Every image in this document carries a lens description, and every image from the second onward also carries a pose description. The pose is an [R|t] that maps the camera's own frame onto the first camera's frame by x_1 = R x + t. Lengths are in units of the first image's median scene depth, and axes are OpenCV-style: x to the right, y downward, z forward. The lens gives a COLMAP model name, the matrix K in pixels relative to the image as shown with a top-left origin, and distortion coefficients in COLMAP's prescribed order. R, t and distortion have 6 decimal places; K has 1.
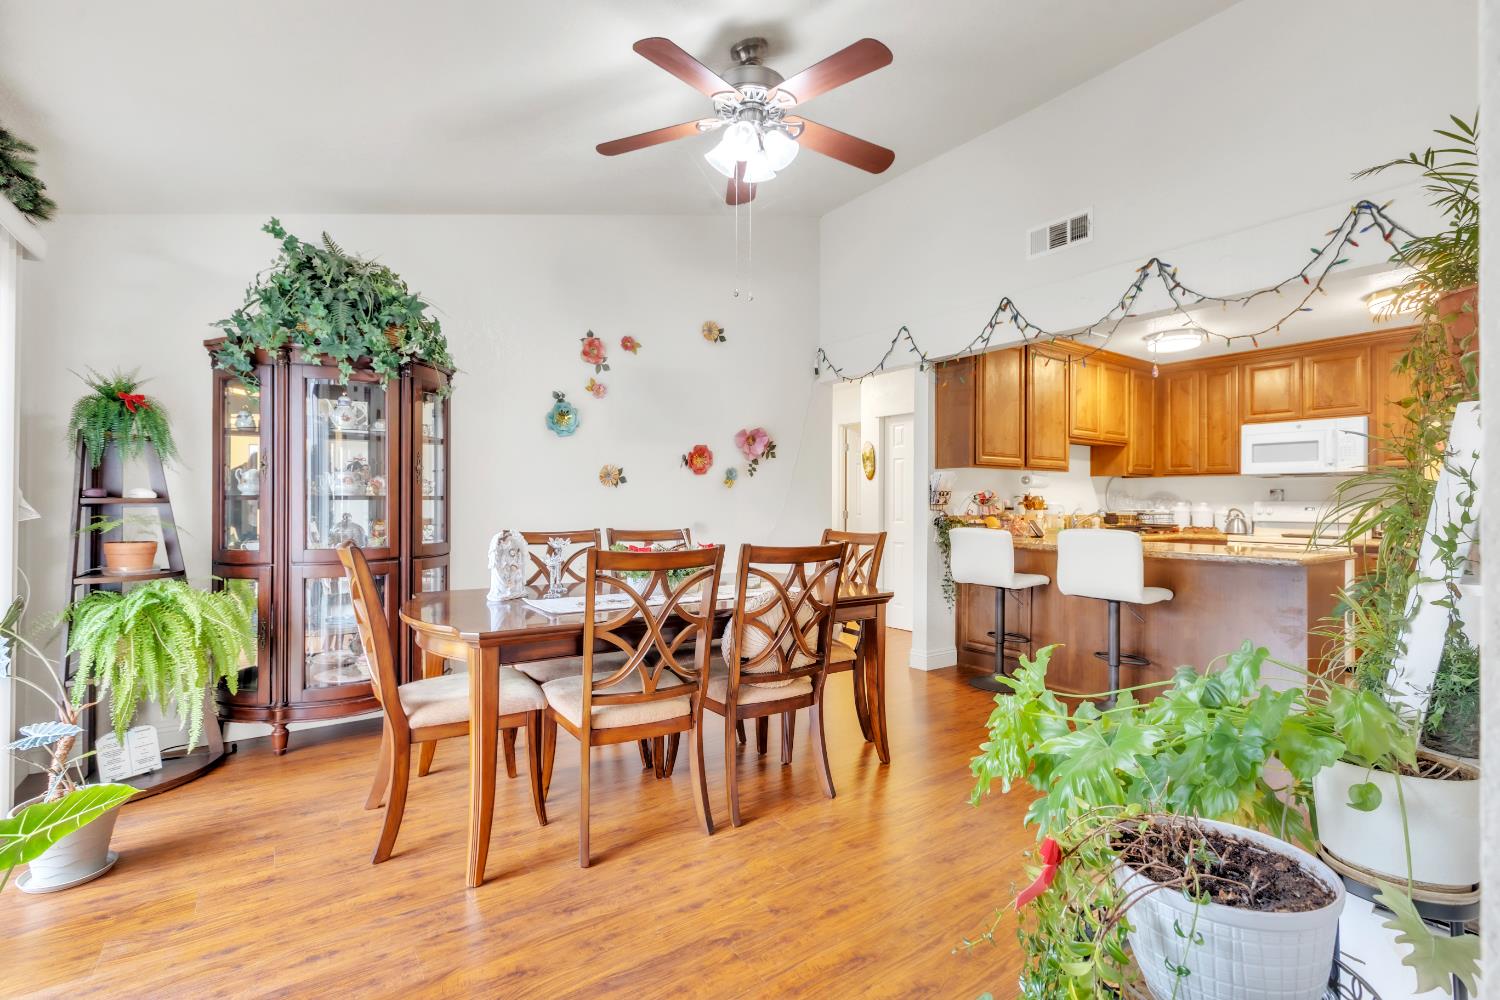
lens RADIAL K [[675.6, 0, 750.0], [0, 675.6, 500.0], [0, 0, 1]] dist [0.002638, -0.000230]
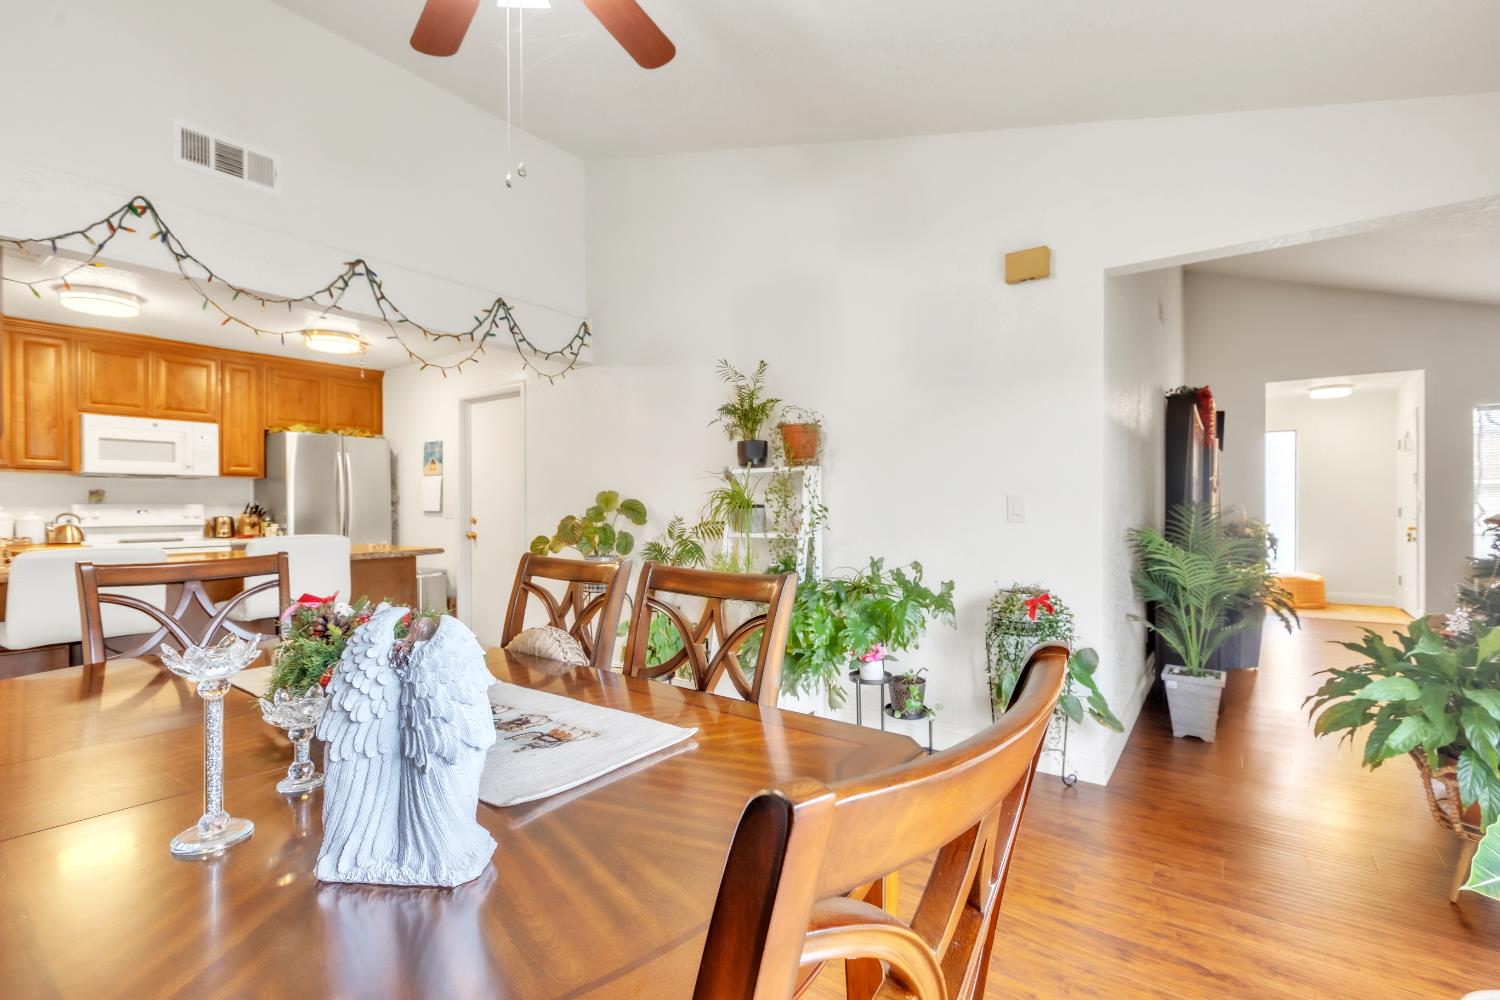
lens RADIAL K [[669.4, 0, 750.0], [0, 669.4, 500.0], [0, 0, 1]] dist [0.000762, 0.000376]
pose [[-0.323413, 0.001367, 0.946257, -0.402991], [-0.002117, 0.999995, -0.002168, -0.004578], [-0.946256, -0.002705, -0.323409, 0.614659]]
